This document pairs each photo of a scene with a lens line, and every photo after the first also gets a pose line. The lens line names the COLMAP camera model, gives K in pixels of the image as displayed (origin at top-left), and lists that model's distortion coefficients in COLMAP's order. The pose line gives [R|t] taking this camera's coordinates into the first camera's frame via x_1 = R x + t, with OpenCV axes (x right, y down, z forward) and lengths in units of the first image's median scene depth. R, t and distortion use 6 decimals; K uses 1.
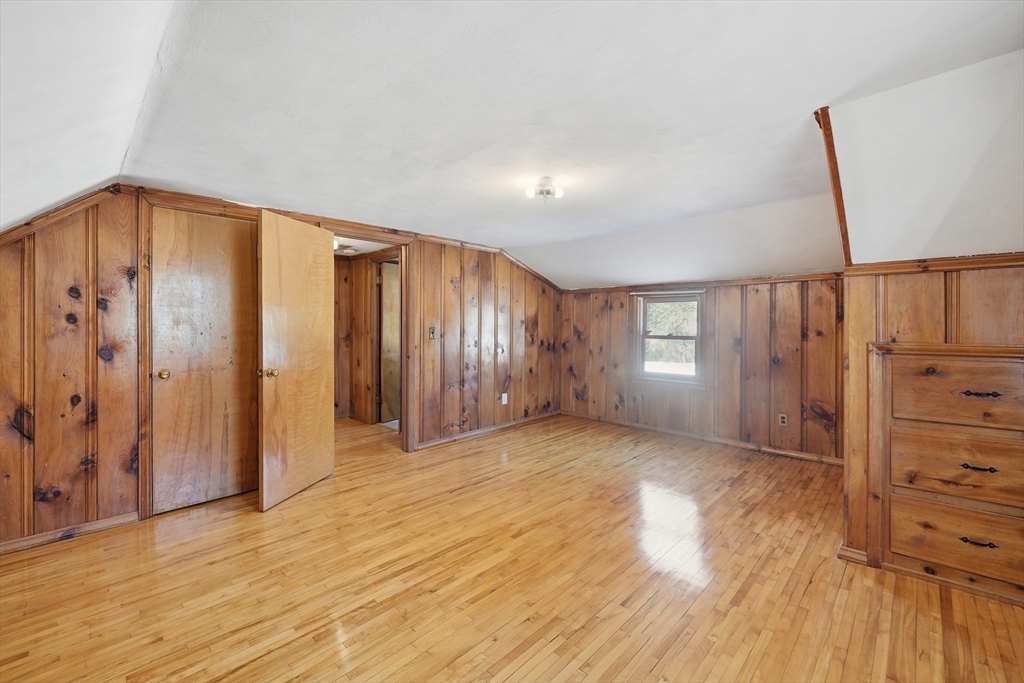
lens RADIAL K [[433.8, 0, 509.1], [0, 433.8, 320.5], [0, 0, 1]] dist [-0.000409, -0.000422]
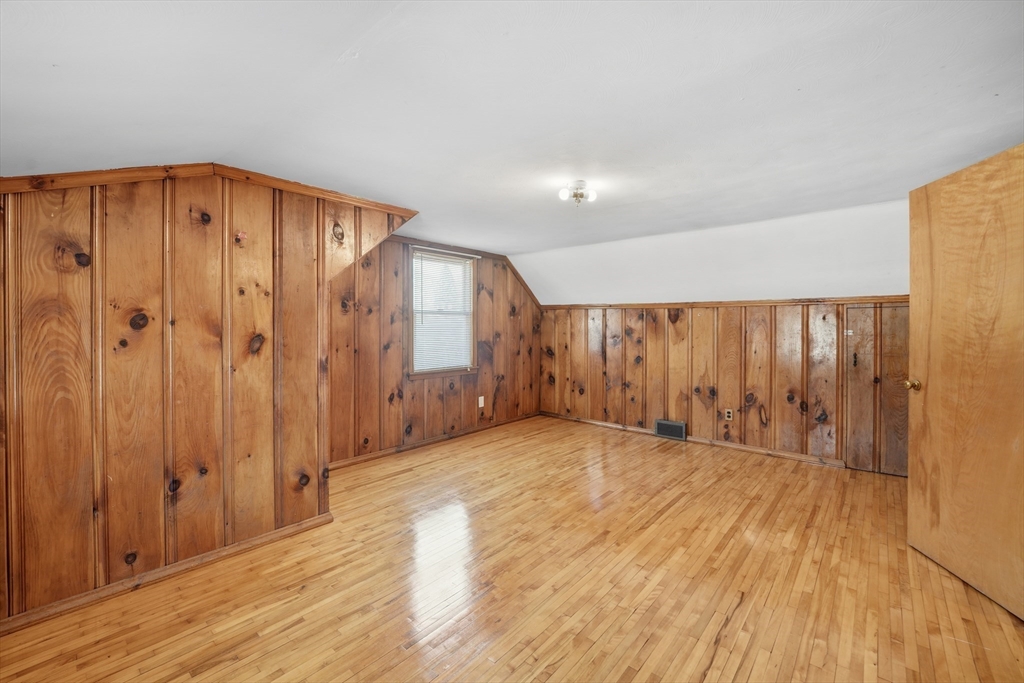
lens RADIAL K [[425.1, 0, 512.2], [0, 425.1, 333.4], [0, 0, 1]] dist [-0.002155, -0.000482]
pose [[-0.998573, 0.004965, -0.053165, 0.235408], [0.004434, 0.999939, 0.010102, 0.010260], [0.053212, 0.009852, -0.998535, 1.624960]]
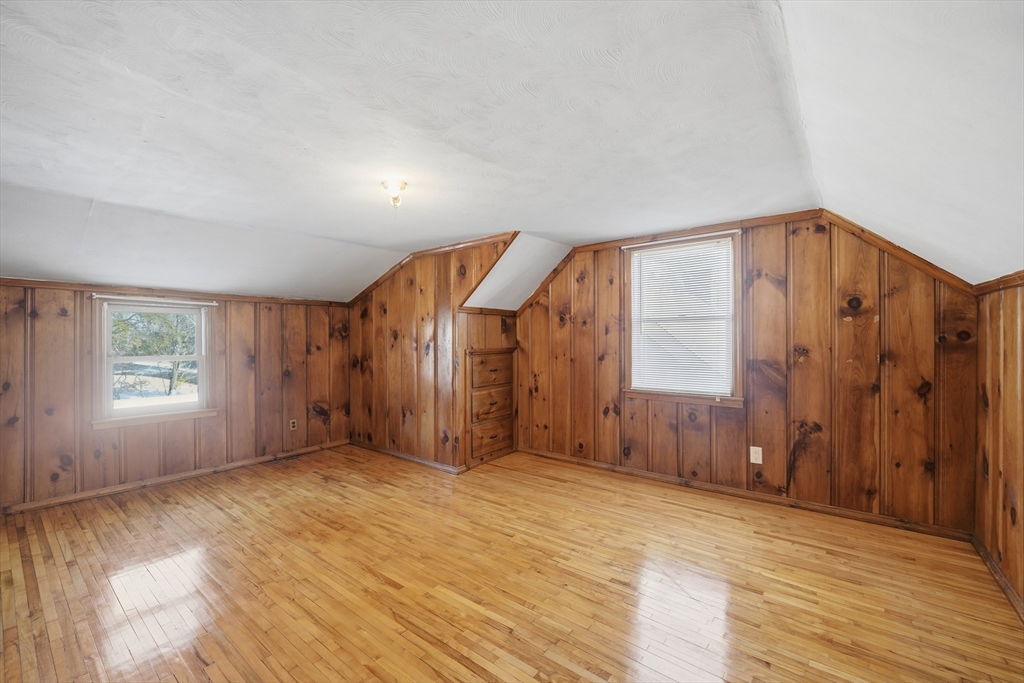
lens RADIAL K [[421.8, 0, 510.9], [0, 421.8, 332.8], [0, 0, 1]] dist [-0.000654, -0.000698]
pose [[-0.097073, 0.016282, 0.995144, -0.690095], [-0.000580, 0.999865, -0.016416, 0.007359], [-0.995277, -0.002171, -0.097050, 0.701558]]
